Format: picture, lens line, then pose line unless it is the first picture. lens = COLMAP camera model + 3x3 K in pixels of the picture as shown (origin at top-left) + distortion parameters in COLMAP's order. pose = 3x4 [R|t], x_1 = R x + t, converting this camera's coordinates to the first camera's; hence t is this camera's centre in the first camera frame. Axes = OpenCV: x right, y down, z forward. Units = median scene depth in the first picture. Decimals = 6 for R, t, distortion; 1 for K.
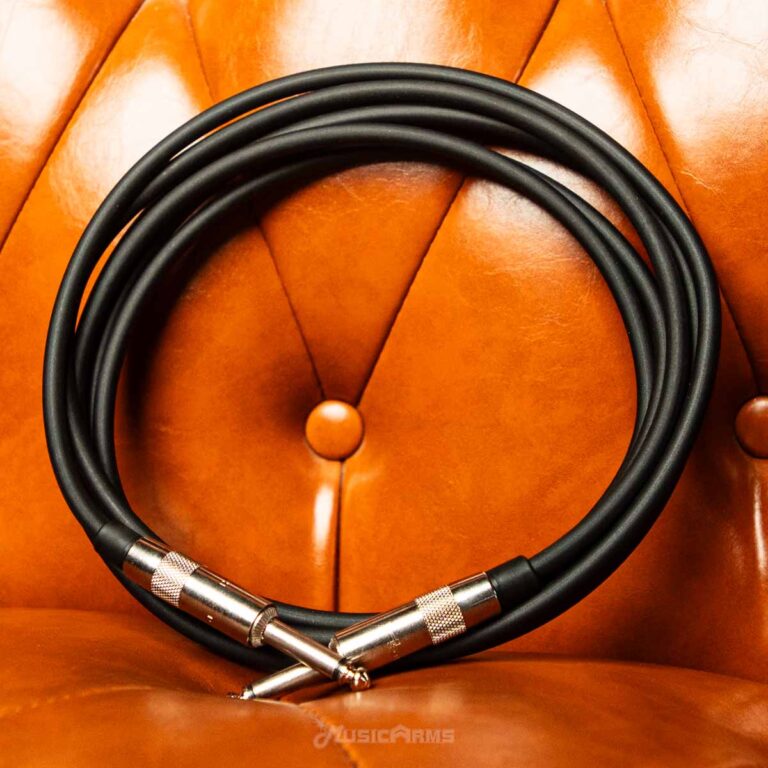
lens RADIAL K [[1532.6, 0, 382.9], [0, 1532.6, 382.5], [0, 0, 1]] dist [-0.202393, 0.000000]
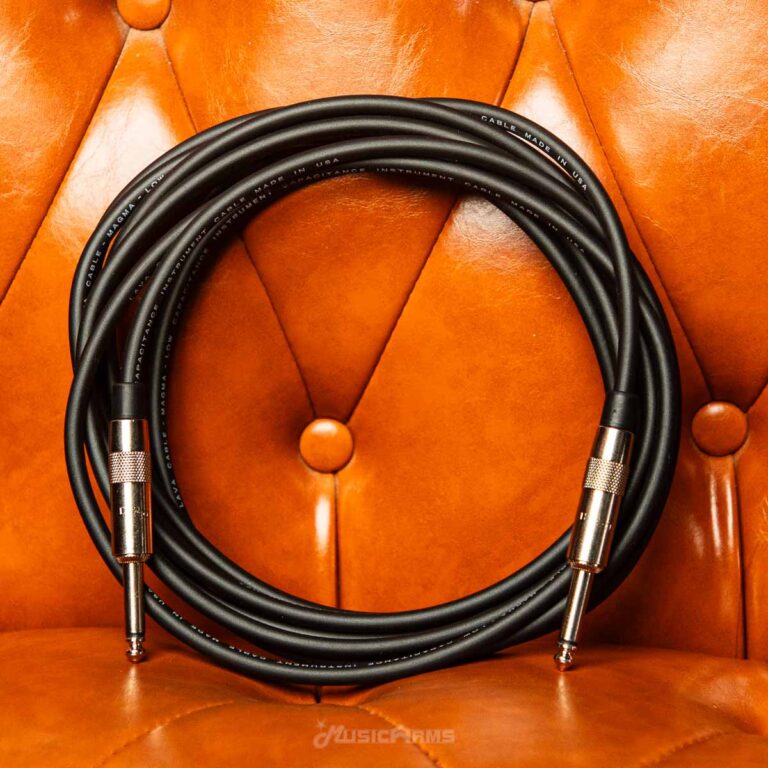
lens RADIAL K [[2514.0, 0, 384.7], [0, 2514.0, 383.5], [0, 0, 1]] dist [-0.386115, 0.000000]
pose [[0.992464, -0.054765, 0.109618, -0.192129], [0.041858, 0.992277, 0.116767, -0.228587], [-0.115166, -0.111299, 0.987091, -0.788170]]
